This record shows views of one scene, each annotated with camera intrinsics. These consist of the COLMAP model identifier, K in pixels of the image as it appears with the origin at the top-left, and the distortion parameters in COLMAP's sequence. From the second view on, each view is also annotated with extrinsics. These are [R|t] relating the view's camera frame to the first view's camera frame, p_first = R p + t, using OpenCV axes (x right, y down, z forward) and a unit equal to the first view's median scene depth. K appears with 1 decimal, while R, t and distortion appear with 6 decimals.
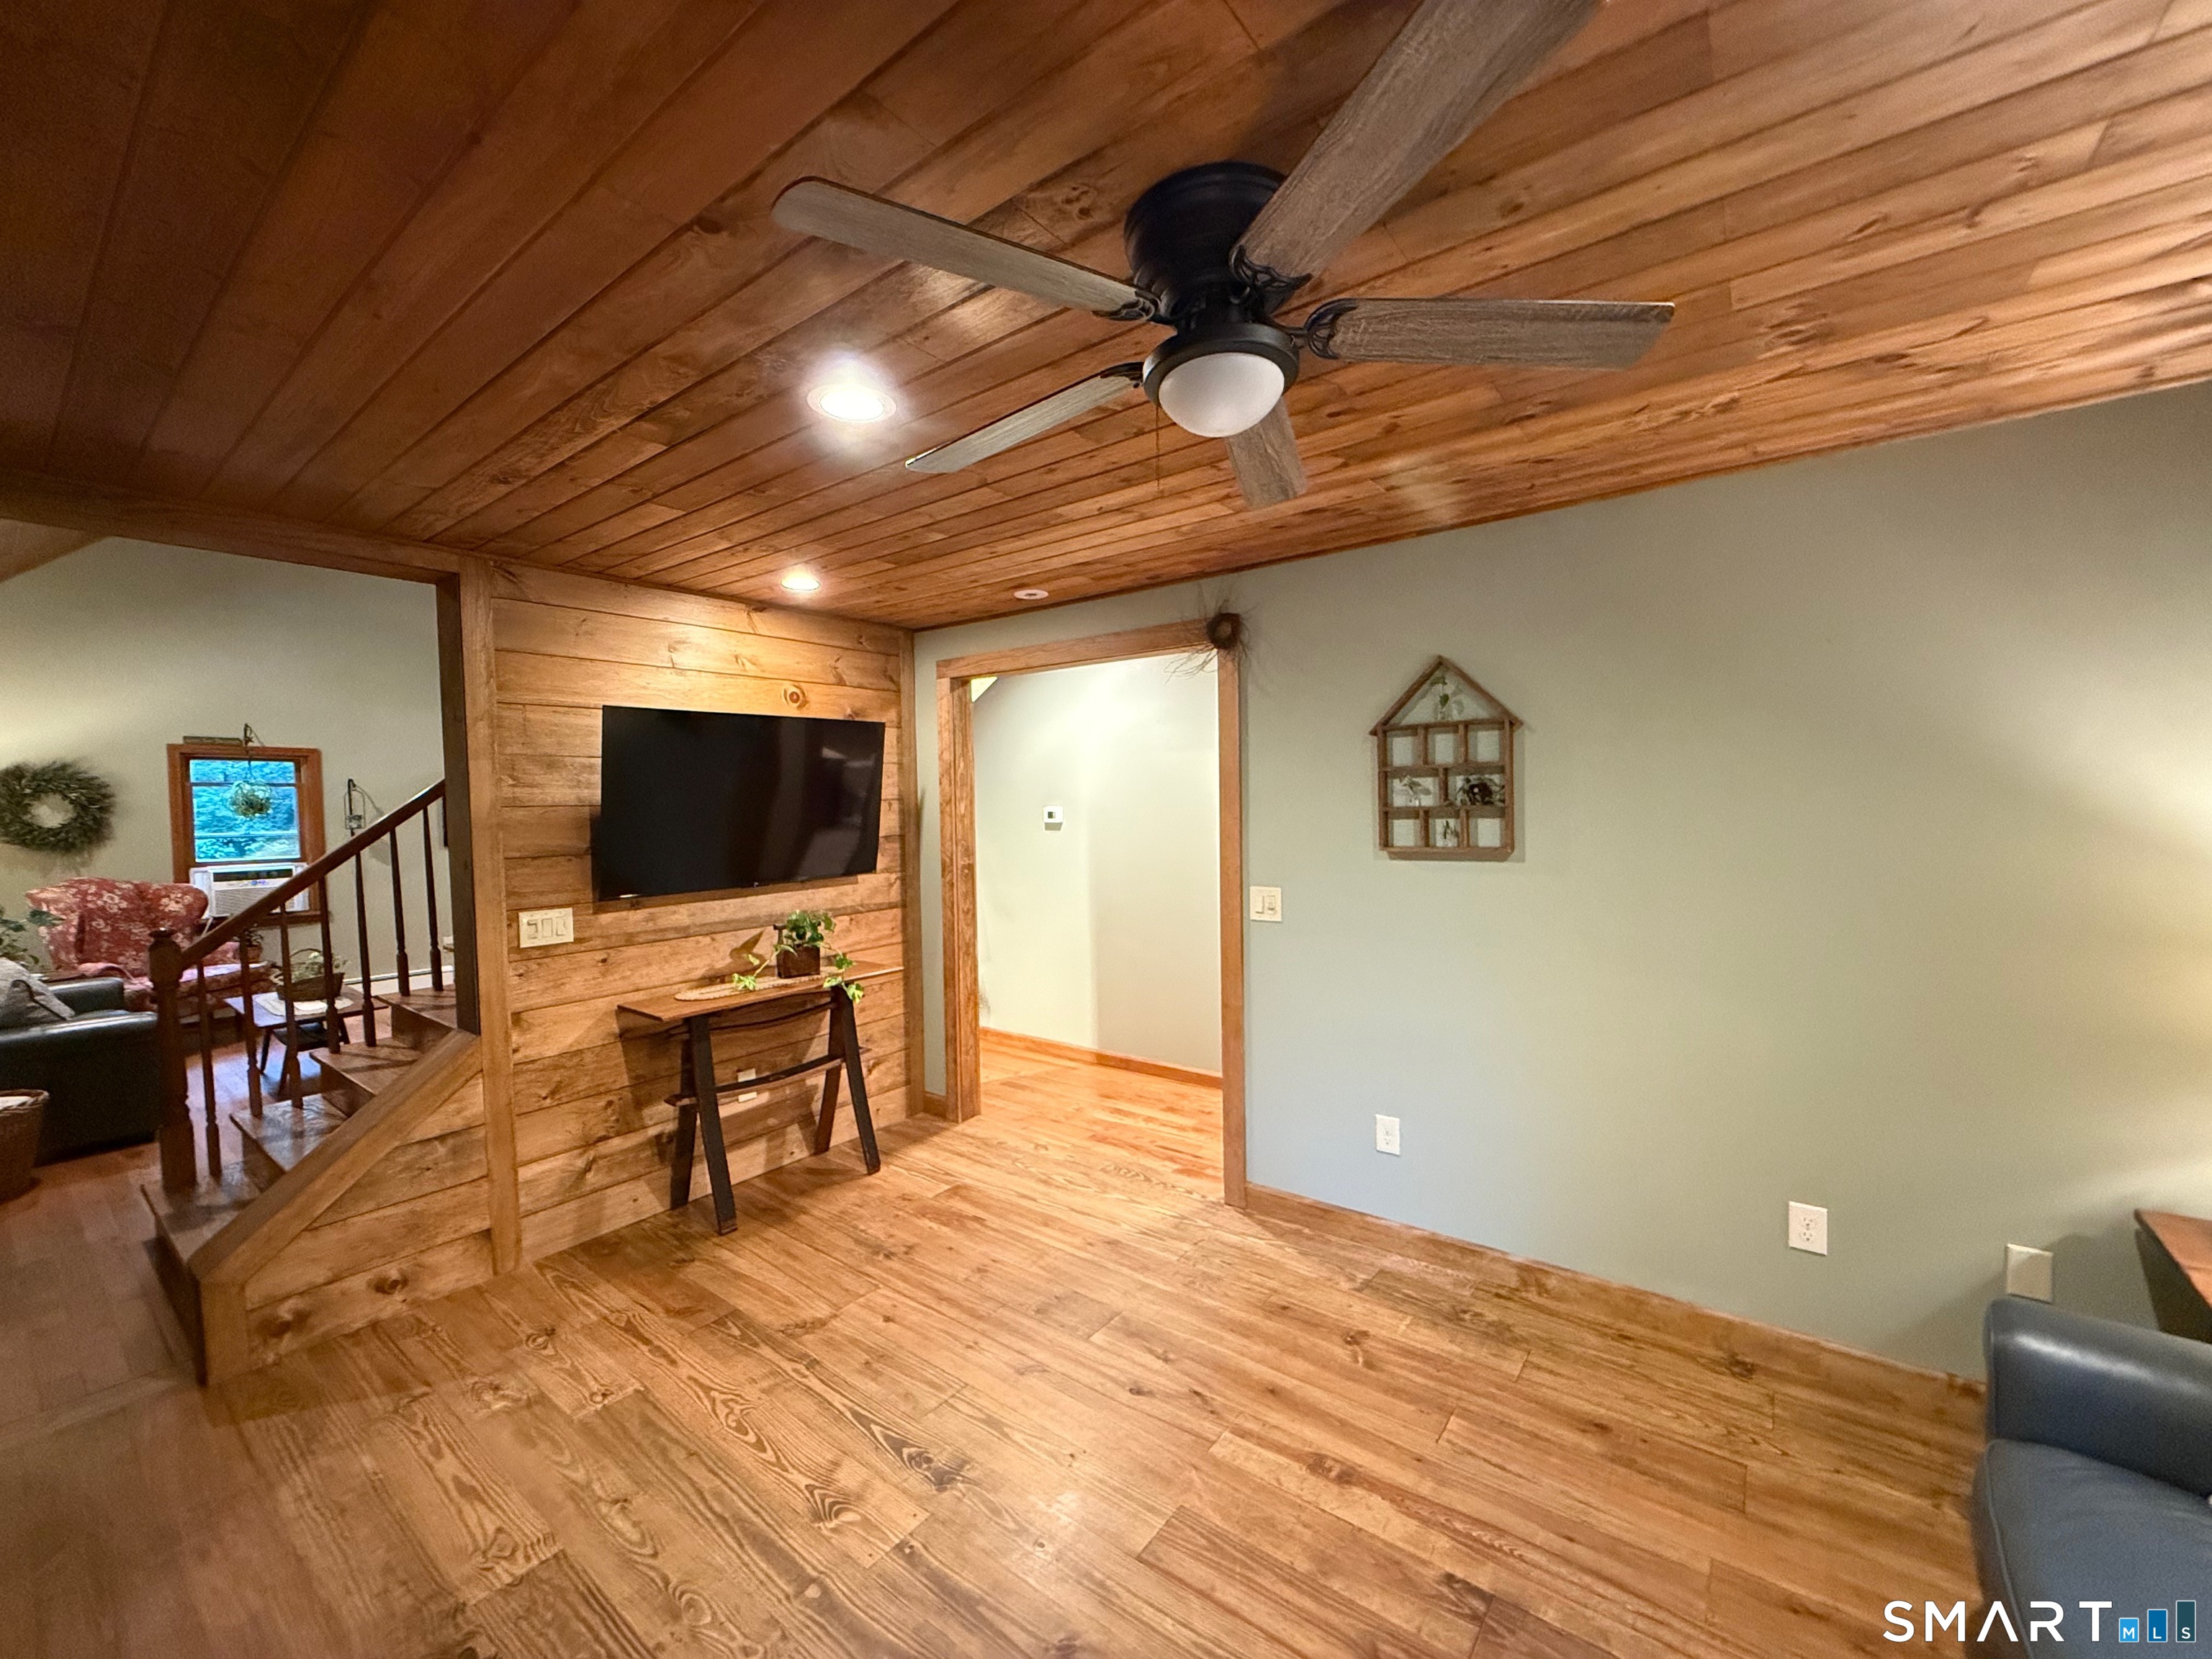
lens RADIAL K [[882.0, 0, 1100.6], [0, 882.0, 828.3], [0, 0, 1]] dist [0.000316, -0.000358]
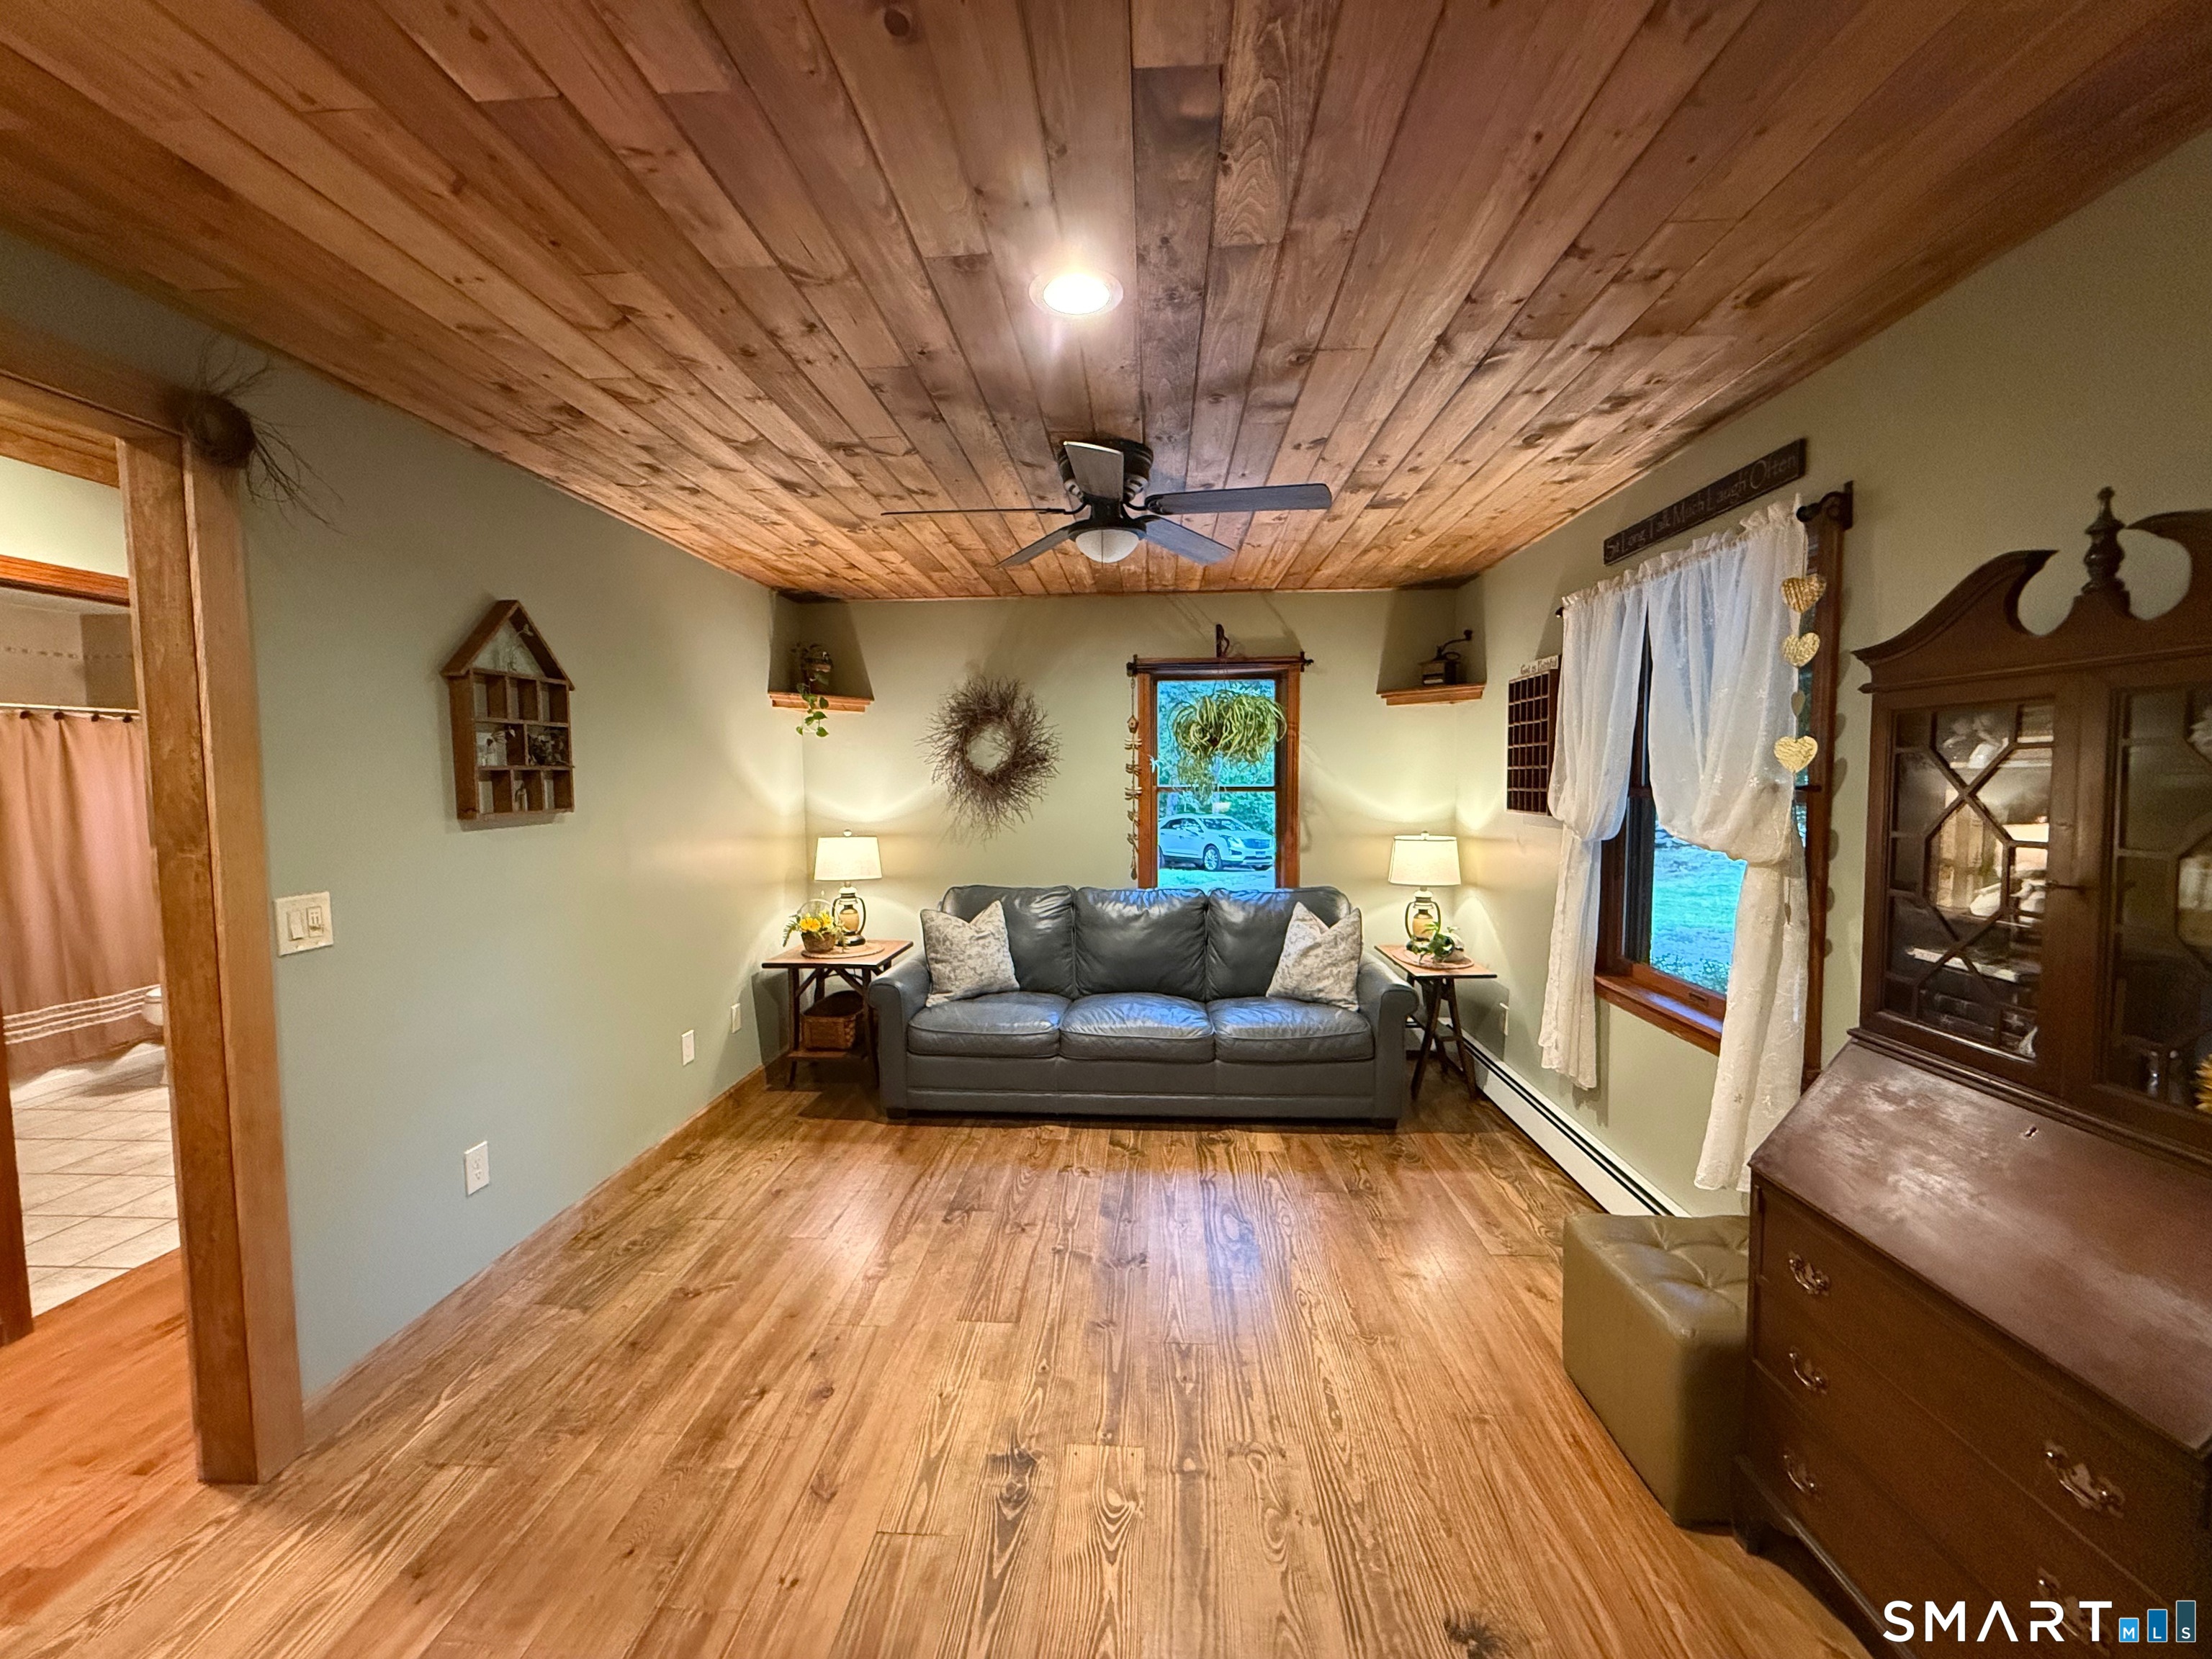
lens RADIAL K [[882.0, 0, 1095.1], [0, 882.0, 828.7], [0, 0, 1]] dist [0.000316, -0.000358]
pose [[-0.550761, -0.025521, 0.834273, -0.908427], [0.045299, 0.997145, 0.060408, 0.014310], [-0.833433, 0.071062, -0.548032, 1.297032]]
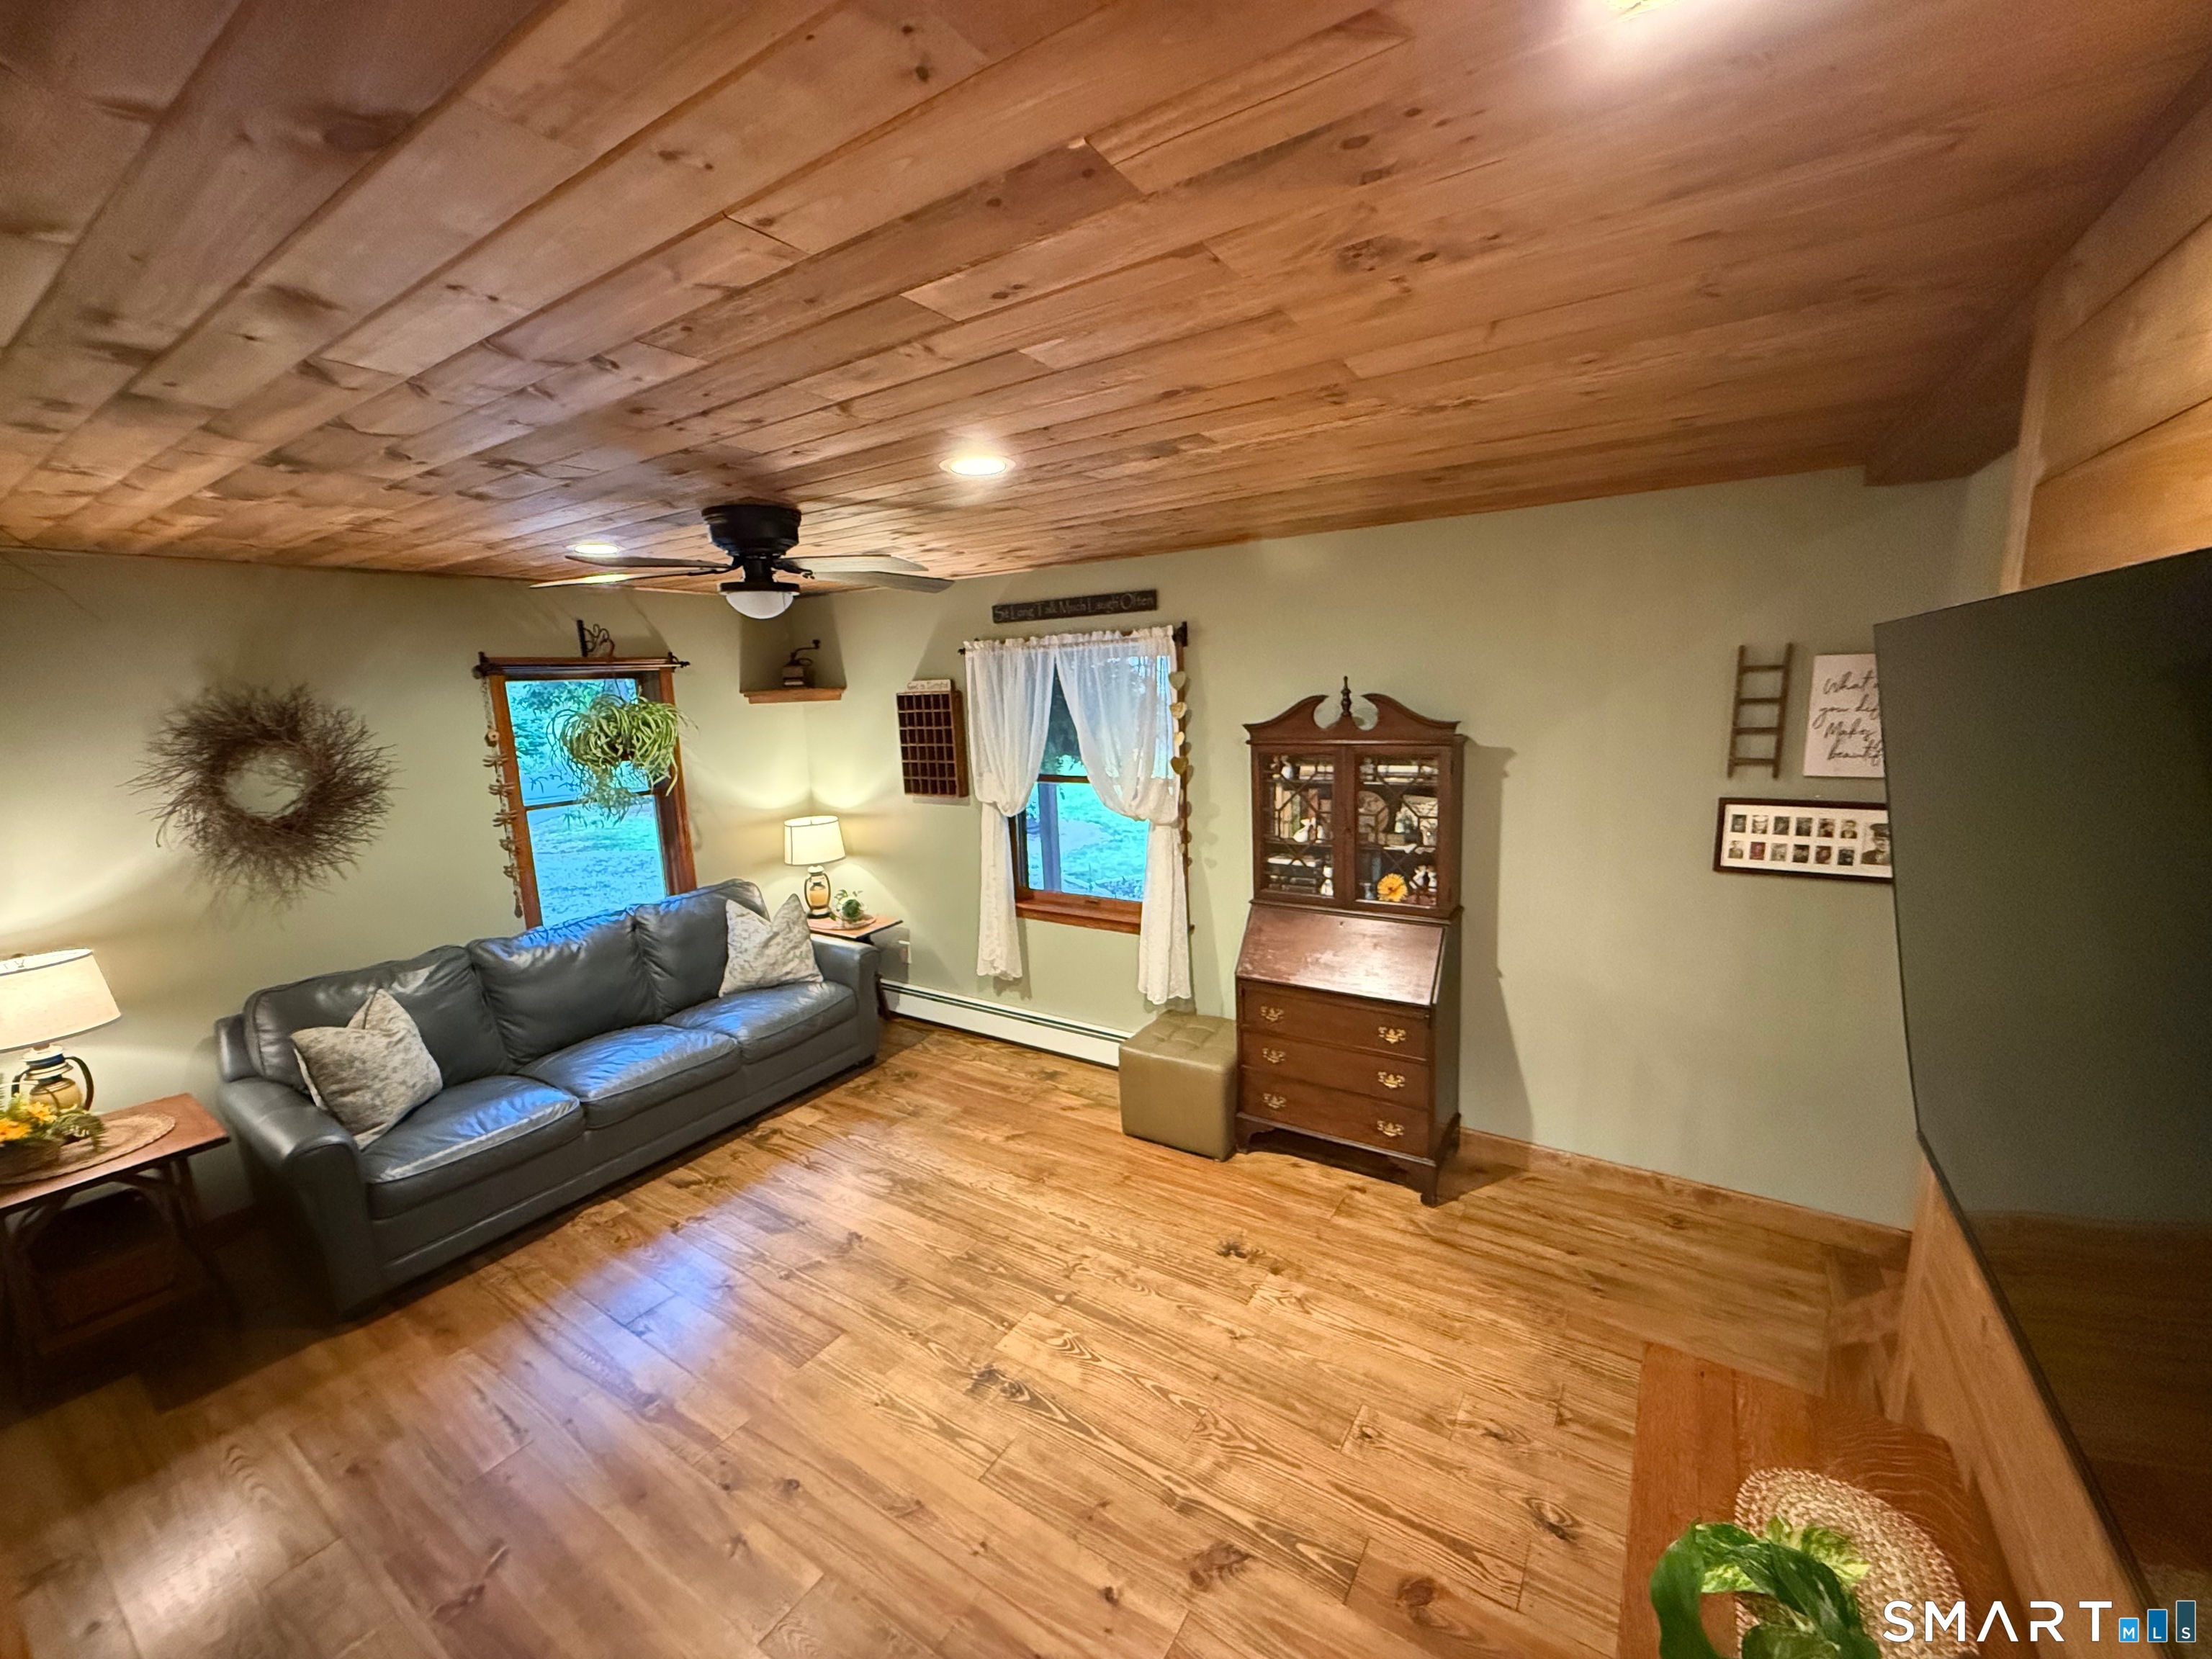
lens RADIAL K [[882.0, 0, 1099.3], [0, 882.0, 829.8], [0, 0, 1]] dist [0.000316, -0.000358]
pose [[-0.995935, 0.070048, -0.056636, -0.288978], [0.057298, 0.977764, 0.201731, -0.205877], [0.069507, 0.197665, -0.977802, 1.885088]]
